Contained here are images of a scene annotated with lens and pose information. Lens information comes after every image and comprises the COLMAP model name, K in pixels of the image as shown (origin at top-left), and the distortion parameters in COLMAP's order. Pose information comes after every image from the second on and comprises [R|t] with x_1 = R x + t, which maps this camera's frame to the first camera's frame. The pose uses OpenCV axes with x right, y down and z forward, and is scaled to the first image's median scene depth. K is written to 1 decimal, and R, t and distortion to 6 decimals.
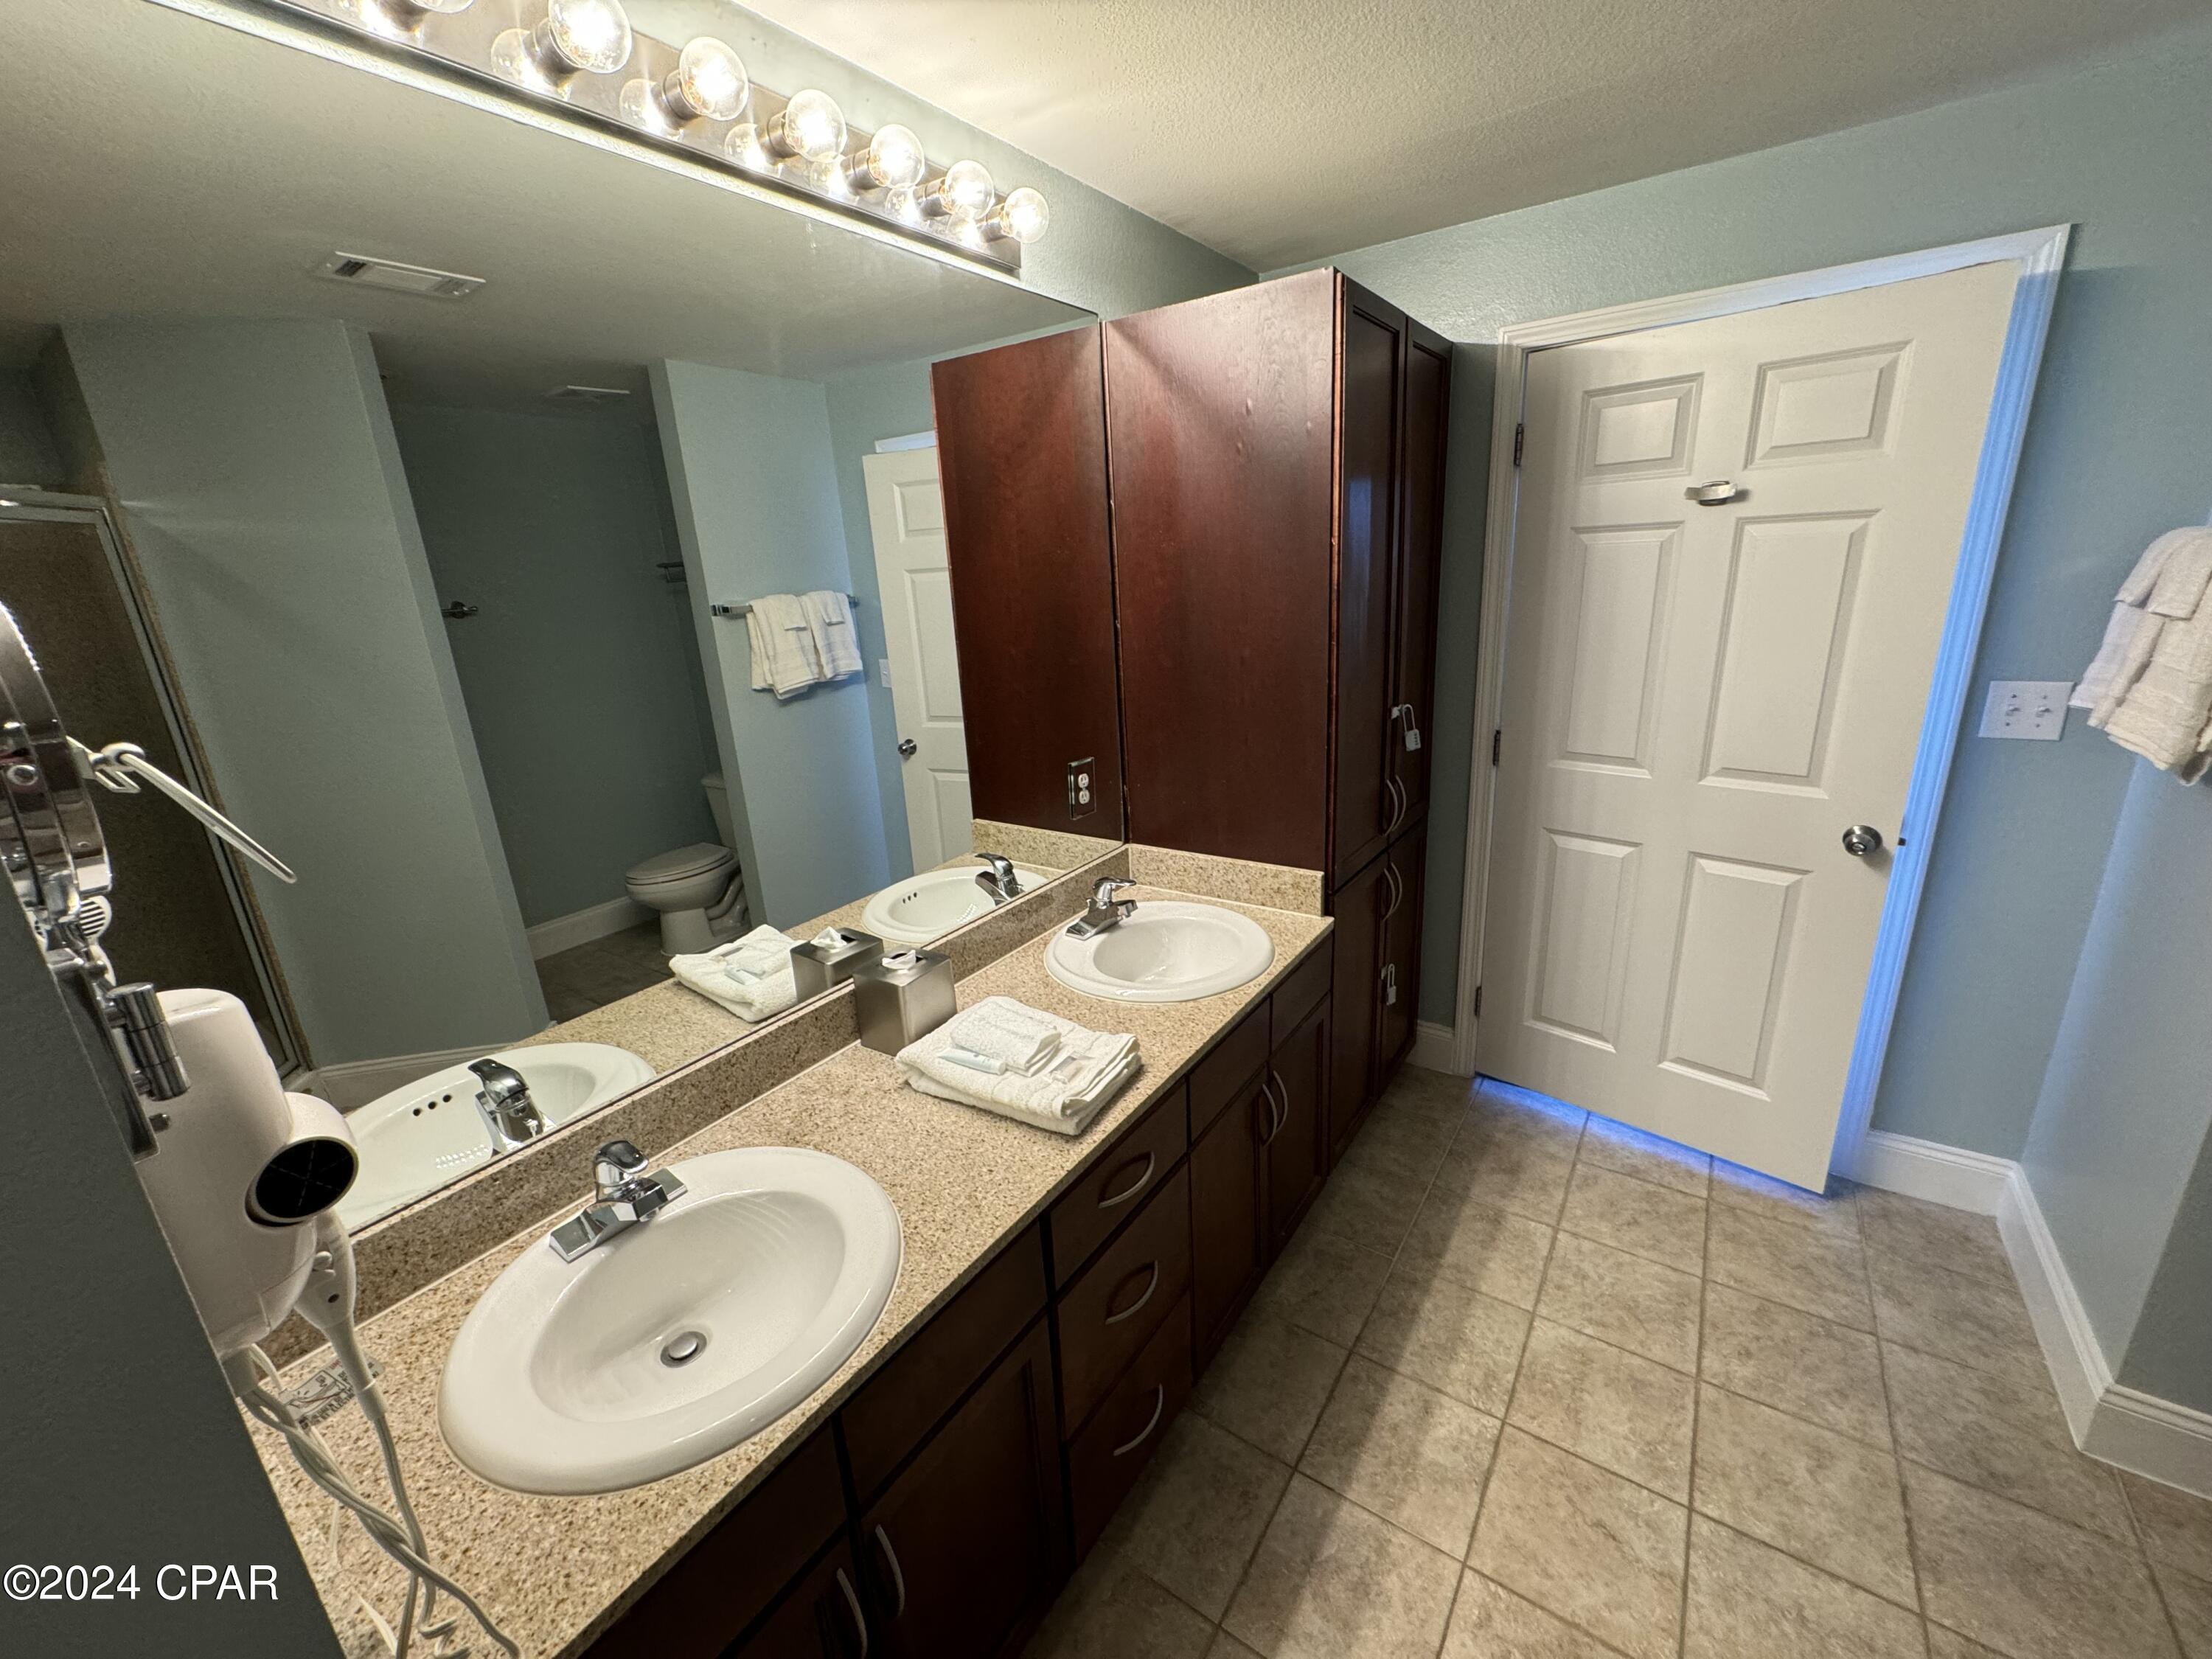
lens RADIAL K [[883.2, 0, 1106.7], [0, 883.2, 826.9], [0, 0, 1]] dist [-0.002479, 0.000291]
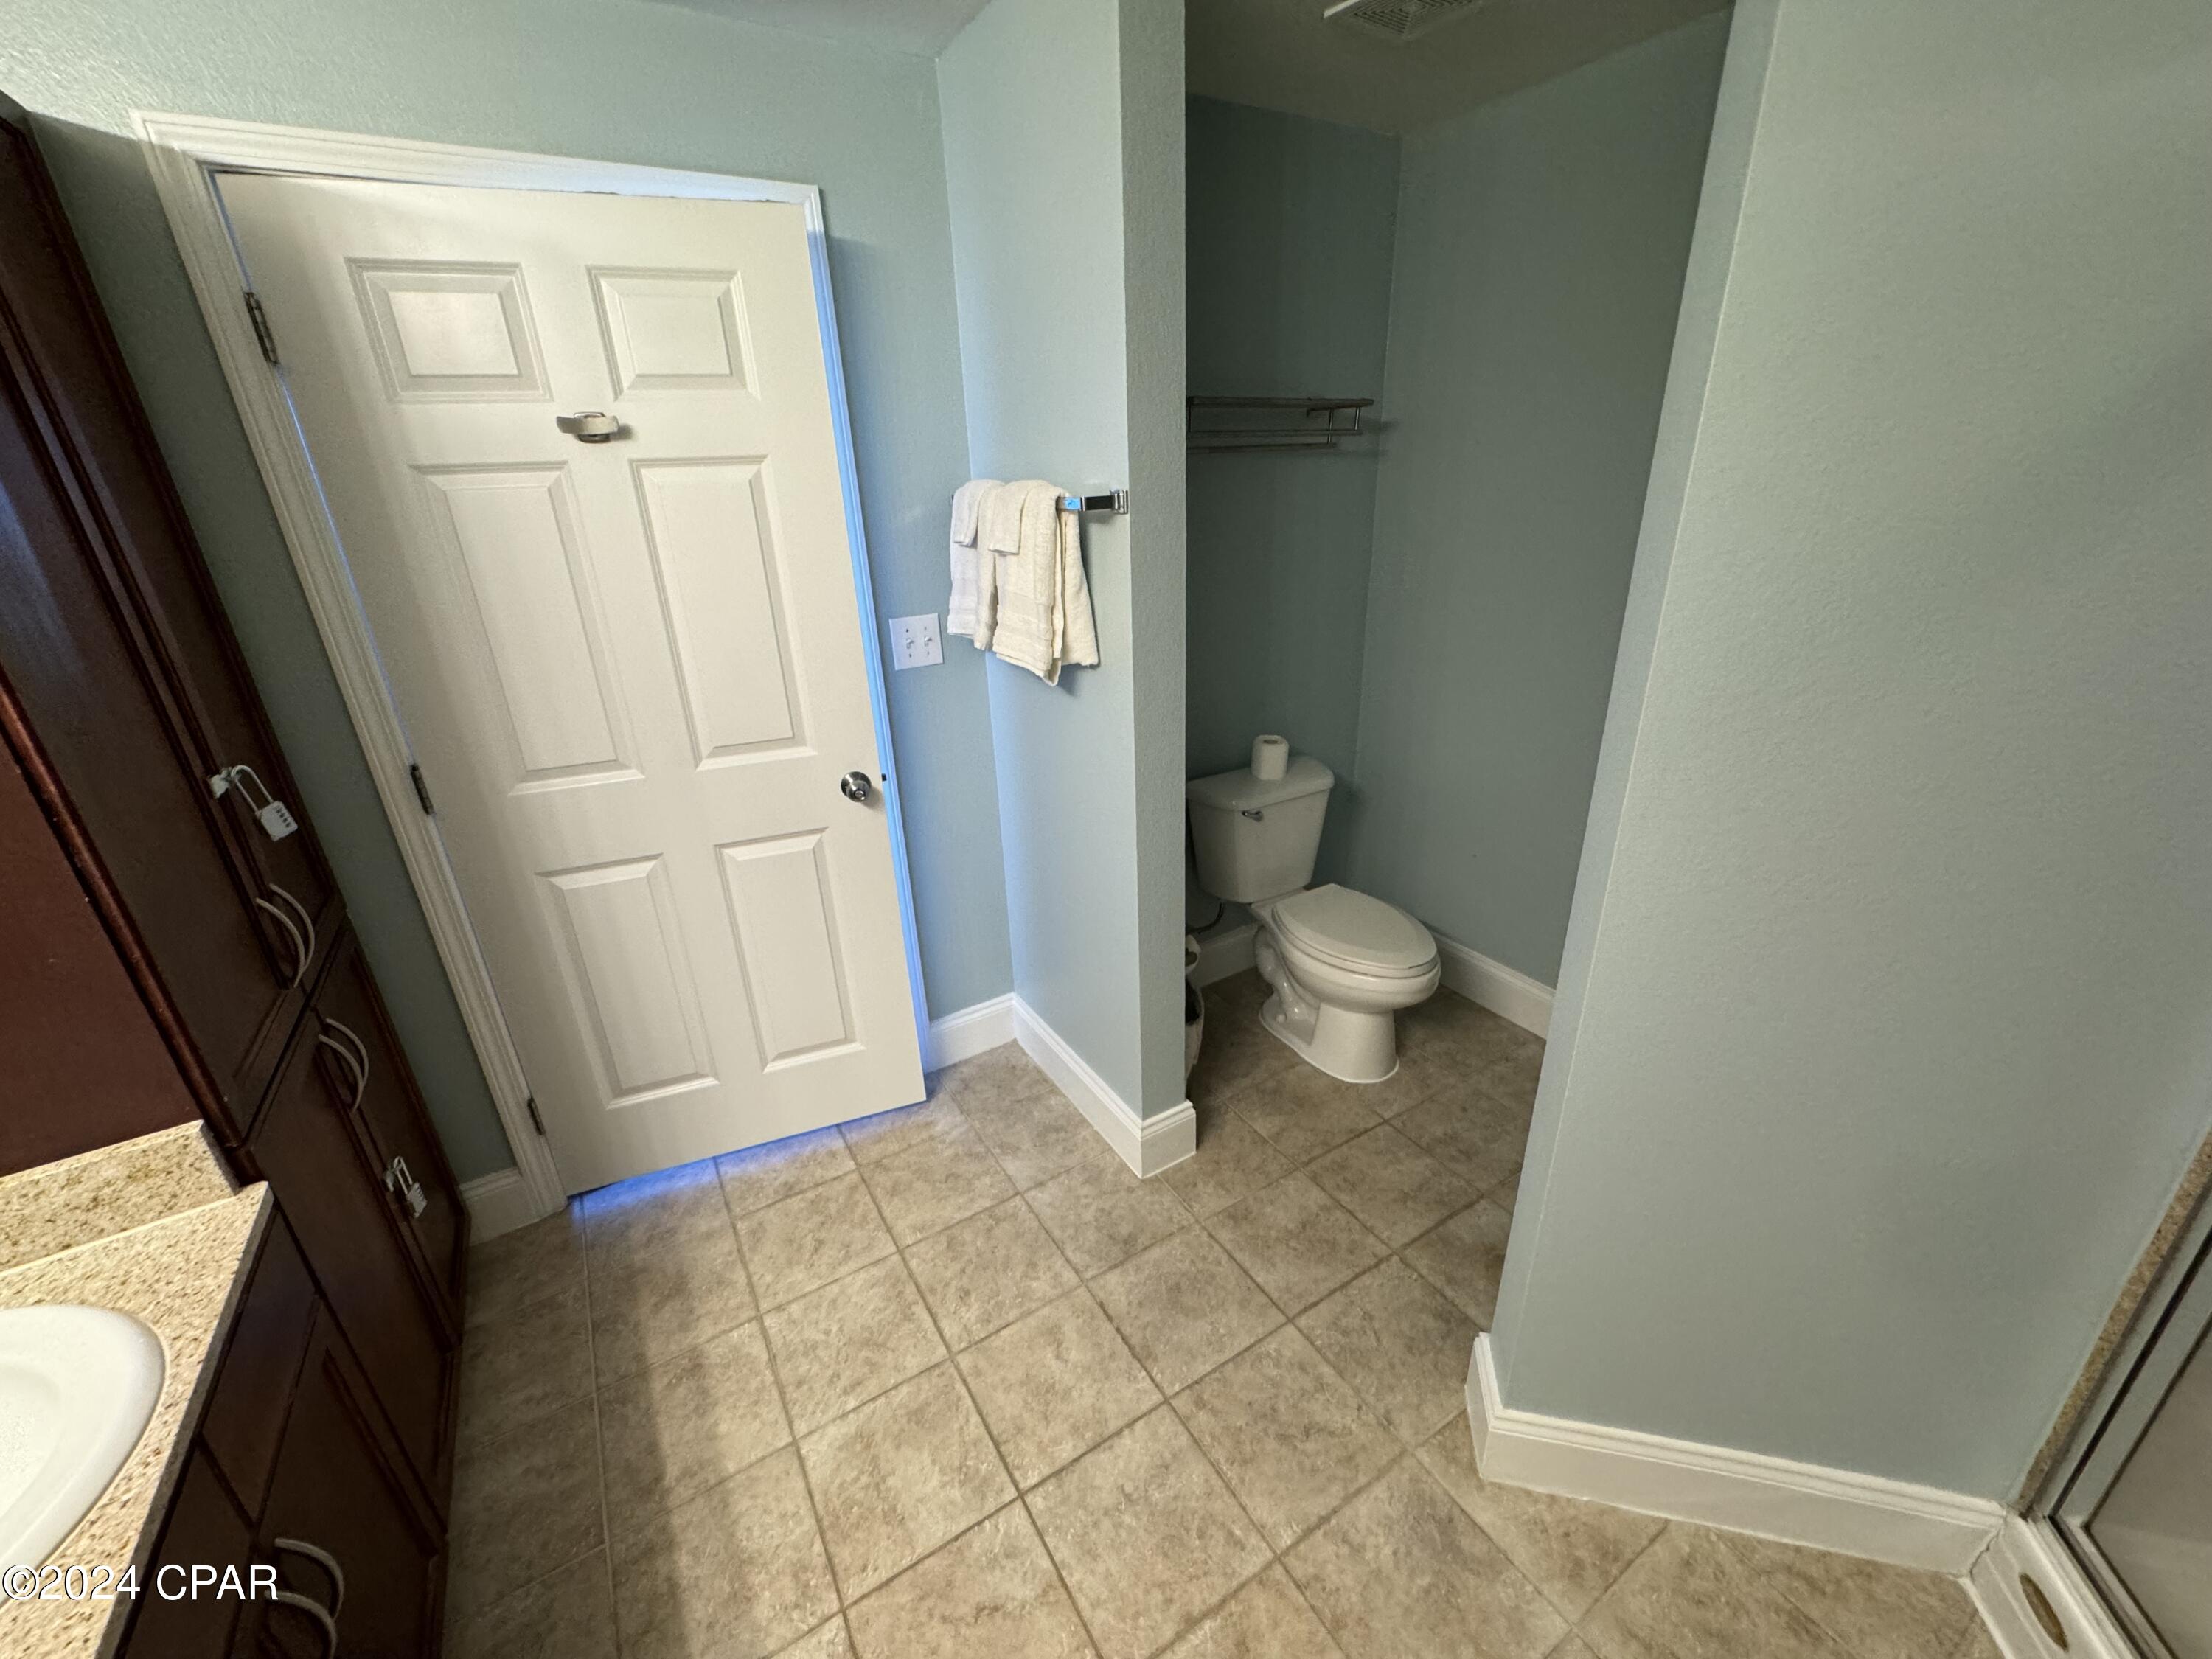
lens RADIAL K [[883.2, 0, 1101.7], [0, 883.2, 829.3], [0, 0, 1]] dist [-0.002479, 0.000291]
pose [[0.407570, -0.308687, 0.859418, 0.067110], [0.277506, 0.938492, 0.205484, -0.065883], [-0.869987, 0.154744, 0.468163, 0.262007]]
